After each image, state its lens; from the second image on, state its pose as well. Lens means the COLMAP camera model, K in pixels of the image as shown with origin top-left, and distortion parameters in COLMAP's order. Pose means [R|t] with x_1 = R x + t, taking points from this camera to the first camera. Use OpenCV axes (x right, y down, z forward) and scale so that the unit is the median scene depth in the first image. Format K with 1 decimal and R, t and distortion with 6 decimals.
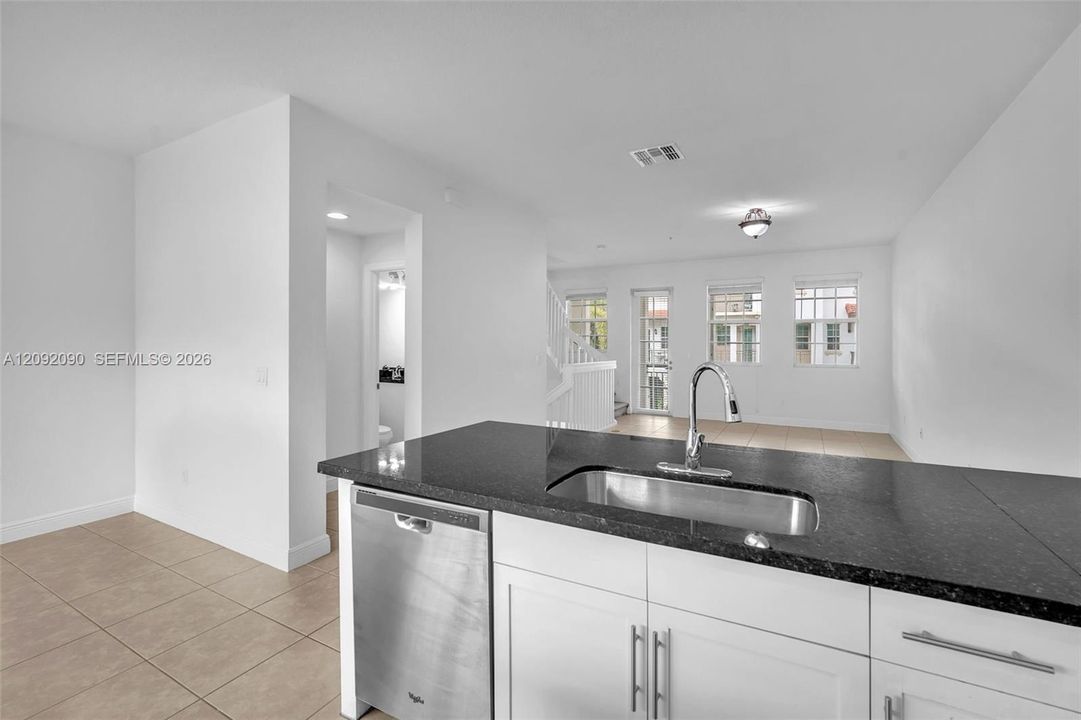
lens RADIAL K [[477.8, 0, 535.9], [0, 477.8, 342.0], [0, 0, 1]] dist [-0.004483, -0.000557]
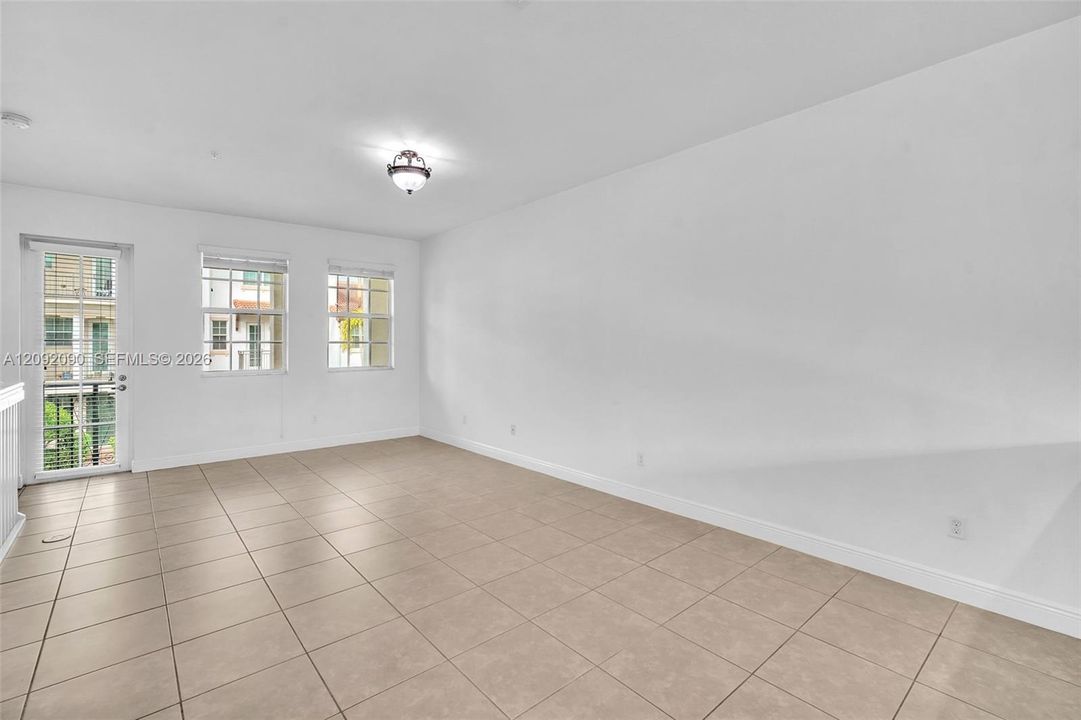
lens RADIAL K [[477.8, 0, 521.9], [0, 477.8, 339.6], [0, 0, 1]] dist [-0.004483, -0.000557]
pose [[0.348877, -0.000521, 0.937168, -0.082033], [0.002462, 0.999997, -0.000361, -0.000731], [-0.937165, 0.002433, 0.348878, 0.361036]]
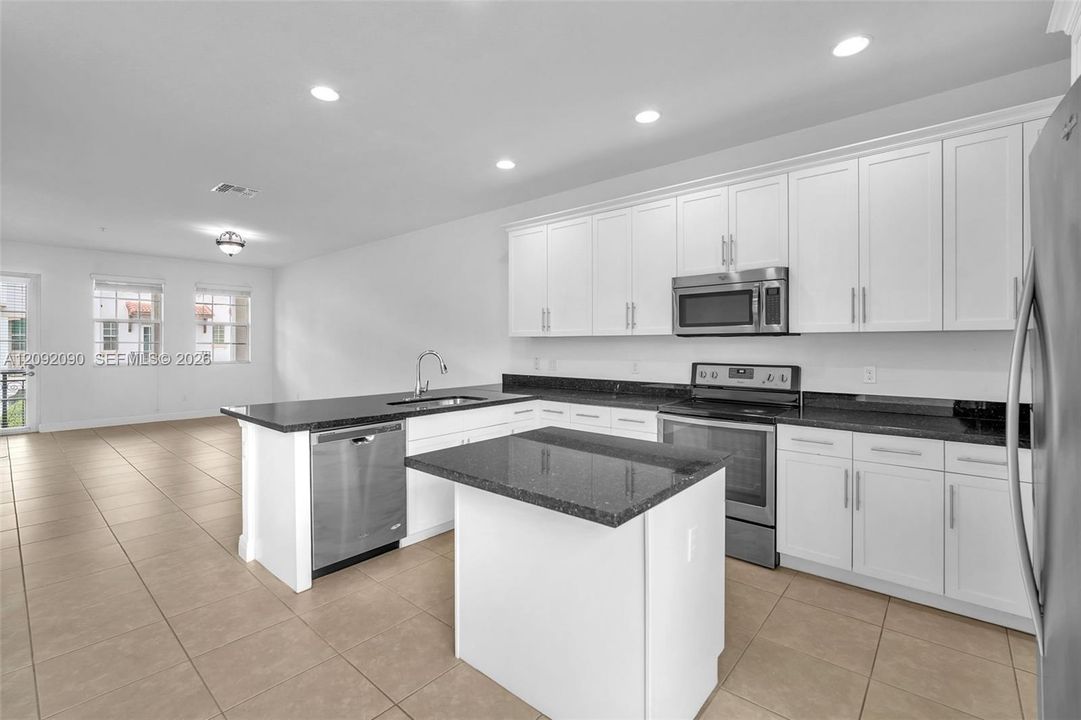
lens RADIAL K [[477.8, 0, 541.4], [0, 477.8, 350.3], [0, 0, 1]] dist [-0.004483, -0.000557]
pose [[0.187196, -0.015062, 0.982207, -0.349056], [-0.002614, 0.999871, 0.015831, 0.000275], [-0.982319, -0.005531, 0.187132, -0.001295]]
